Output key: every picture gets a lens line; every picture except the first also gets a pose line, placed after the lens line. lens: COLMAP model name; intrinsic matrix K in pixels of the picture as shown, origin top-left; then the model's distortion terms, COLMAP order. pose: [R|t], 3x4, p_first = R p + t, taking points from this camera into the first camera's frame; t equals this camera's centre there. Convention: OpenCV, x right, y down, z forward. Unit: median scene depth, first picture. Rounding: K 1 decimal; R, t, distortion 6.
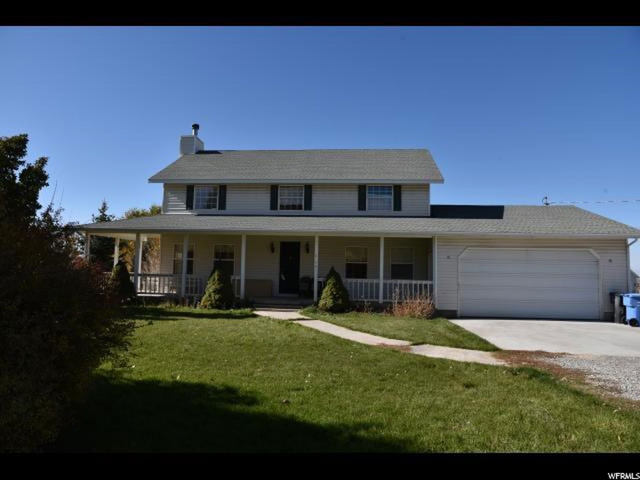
lens RADIAL K [[431.7, 0, 320.0], [0, 431.7, 240.0], [0, 0, 1]] dist [-0.051713, 0.003769]
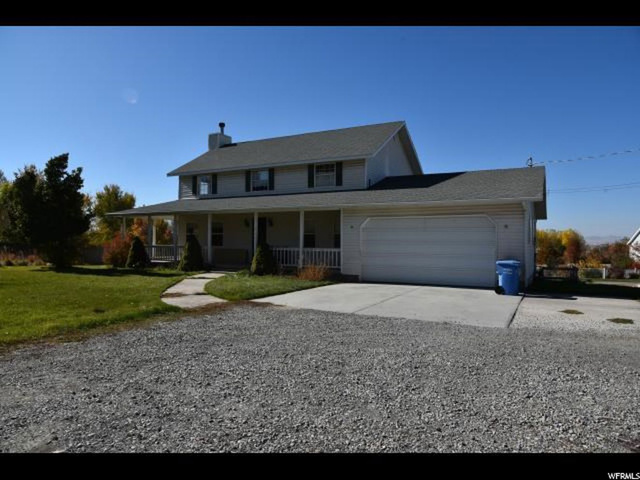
lens RADIAL K [[431.7, 0, 320.0], [0, 431.7, 240.0], [0, 0, 1]] dist [-0.051713, 0.003769]
pose [[0.920658, -0.016975, -0.390001, 0.559074], [0.041685, 0.997617, 0.054983, 0.007700], [0.388138, -0.066878, 0.919171, -0.040428]]
